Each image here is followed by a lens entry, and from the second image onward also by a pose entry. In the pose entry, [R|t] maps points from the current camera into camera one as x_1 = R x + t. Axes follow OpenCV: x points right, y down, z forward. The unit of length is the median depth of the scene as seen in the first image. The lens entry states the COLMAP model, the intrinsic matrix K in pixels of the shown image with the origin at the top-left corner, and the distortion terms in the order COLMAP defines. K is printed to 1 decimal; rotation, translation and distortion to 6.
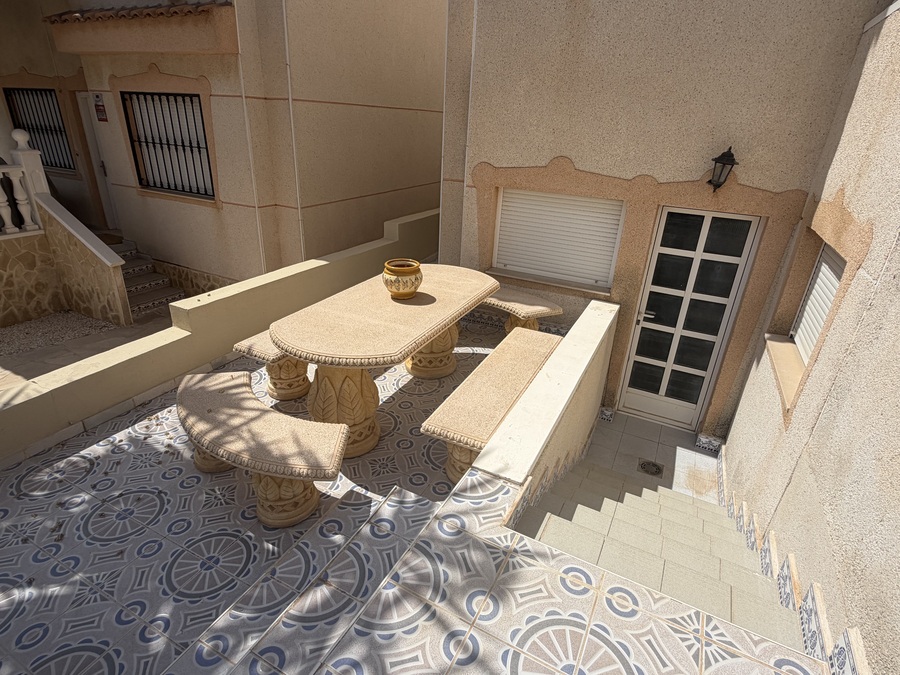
lens RADIAL K [[480.7, 0, 451.6], [0, 480.7, 337.5], [0, 0, 1]] dist [-0.001534, 0.000521]
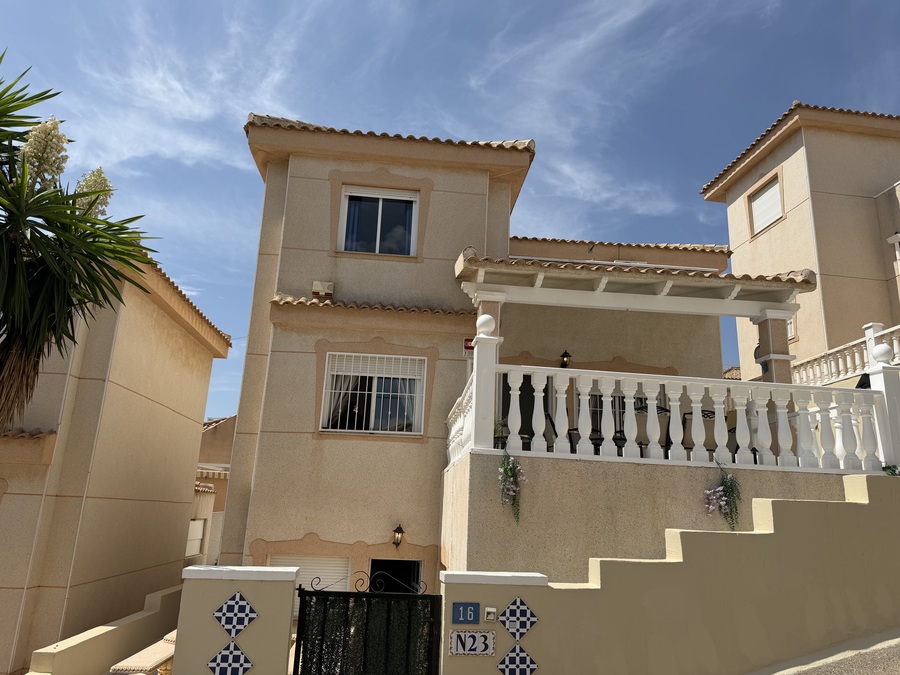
lens RADIAL K [[637.5, 0, 446.3], [0, 637.5, 346.2], [0, 0, 1]] dist [0.015620, -0.019472]
pose [[0.852809, 0.120460, 0.508140, -0.689228], [0.216157, 0.804341, -0.553454, 0.513390], [-0.475387, 0.581828, 0.659911, -1.266637]]
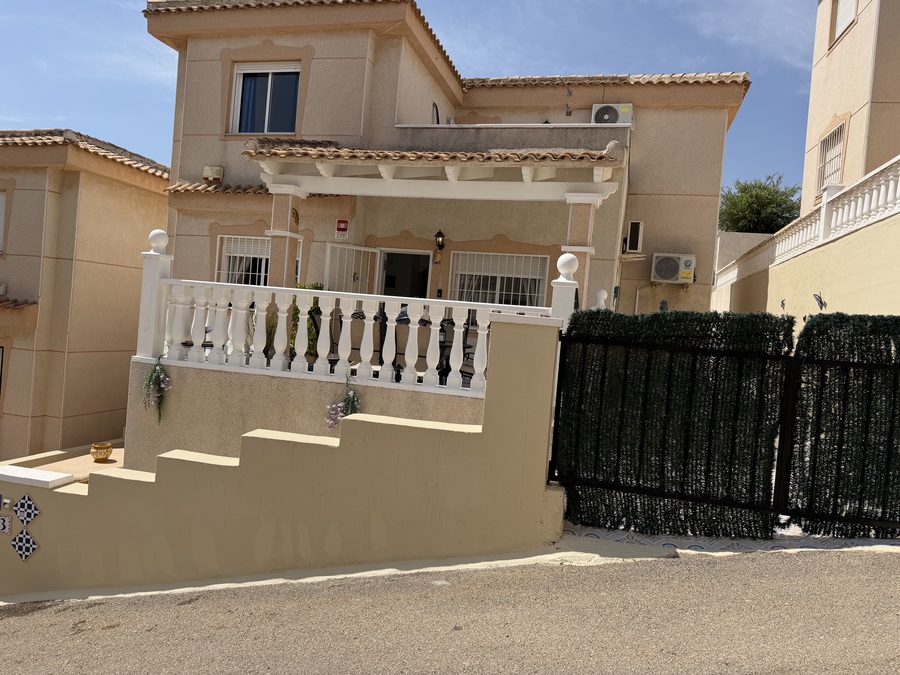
lens RADIAL K [[637.5, 0, 445.7], [0, 637.5, 338.1], [0, 0, 1]] dist [0.015620, -0.019472]
pose [[0.980024, 0.032340, 0.196230, 0.792658], [0.044698, 0.925630, -0.375782, 0.523309], [-0.193789, 0.377046, 0.905694, -1.954510]]
